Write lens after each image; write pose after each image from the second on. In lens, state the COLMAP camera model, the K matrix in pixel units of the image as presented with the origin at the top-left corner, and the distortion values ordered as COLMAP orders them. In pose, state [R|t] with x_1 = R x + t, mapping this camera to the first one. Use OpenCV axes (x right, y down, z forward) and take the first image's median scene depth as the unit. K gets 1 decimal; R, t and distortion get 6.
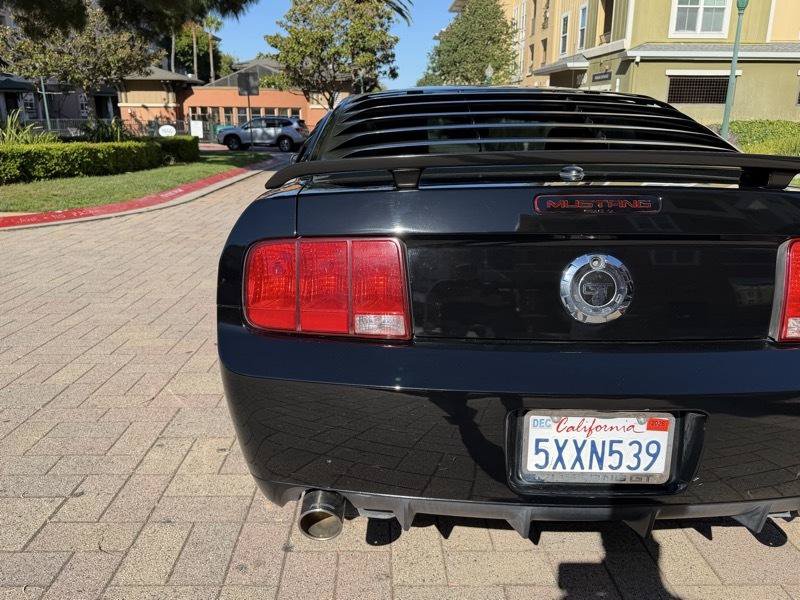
lens RADIAL K [[660.8, 0, 397.0], [0, 660.8, 300.7], [0, 0, 1]] dist [0.059147, -0.099422]
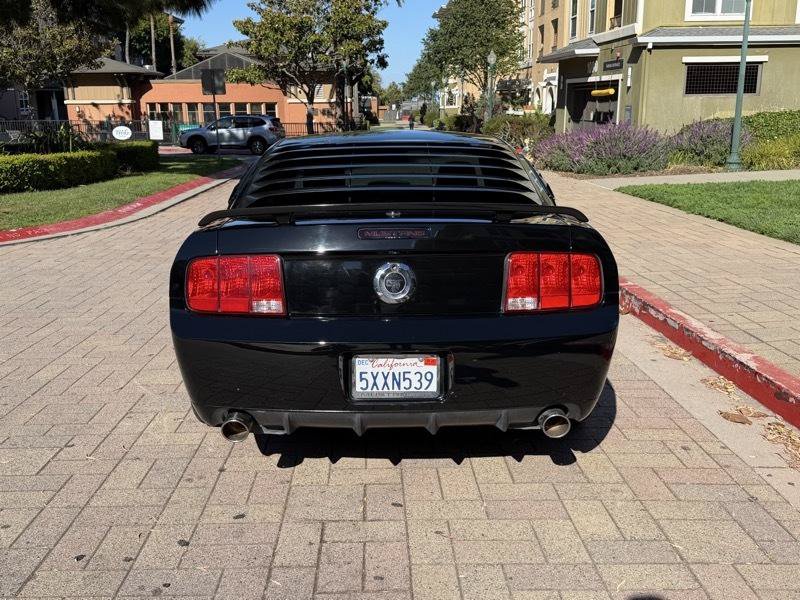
lens RADIAL K [[788.1, 0, 400.0], [0, 788.1, 300.0], [0, 0, 1]] dist [0.179814, -0.374473]
pose [[0.999841, -0.017783, 0.001307, 0.018915], [0.017816, 0.999331, -0.031938, 0.005479], [-0.000739, 0.031956, 0.999489, -0.062250]]
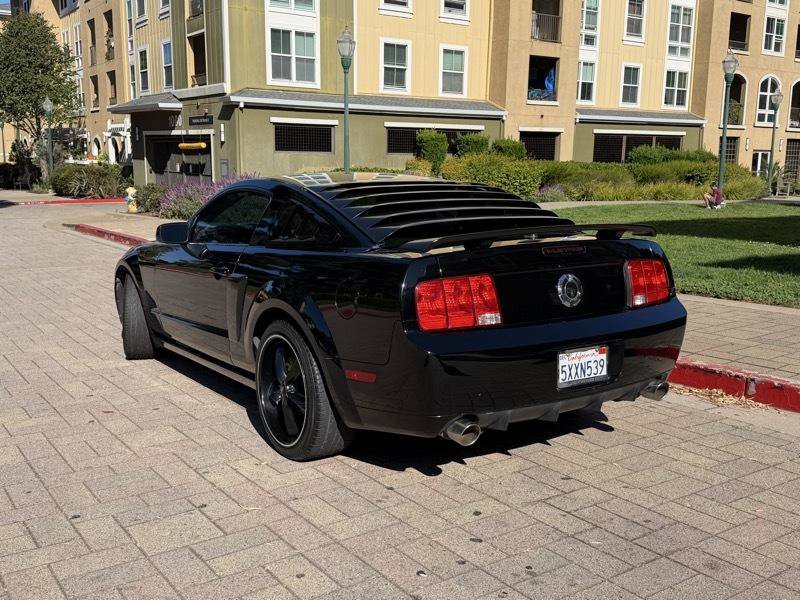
lens RADIAL K [[783.0, 0, 405.3], [0, 783.0, 289.9], [0, 0, 1]] dist [0.181884, -0.378241]
pose [[0.832082, -0.087725, 0.547671, -0.090085], [0.143385, 0.987870, -0.059611, 0.003290], [-0.535799, 0.128129, 0.834567, -0.047718]]
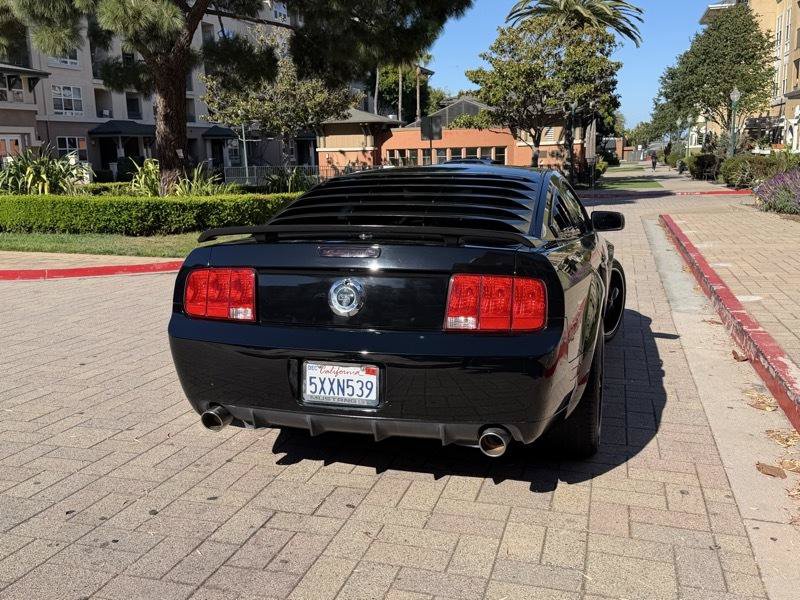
lens RADIAL K [[788.1, 0, 400.0], [0, 788.1, 300.0], [0, 0, 1]] dist [0.179814, -0.374473]
pose [[0.956133, 0.026833, -0.291702, 0.066314], [-0.052057, 0.995510, -0.079055, 0.009478], [0.288271, 0.090772, 0.953237, -0.064739]]
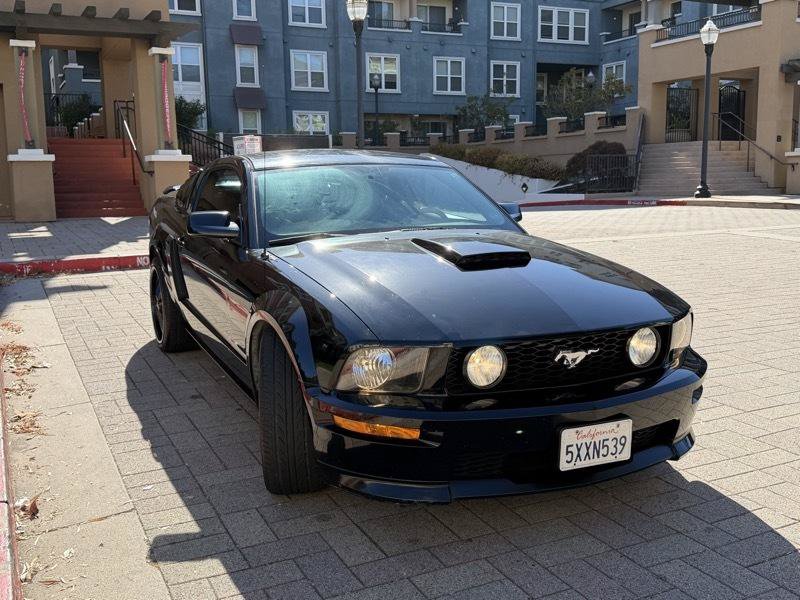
lens RADIAL K [[788.1, 0, 400.0], [0, 788.1, 300.0], [0, 0, 1]] dist [0.179814, -0.374473]
pose [[-0.908334, 0.064744, -0.413203, 0.091418], [-0.105105, 0.920907, 0.375345, -0.088040], [0.404823, 0.384368, -0.829686, 0.336644]]
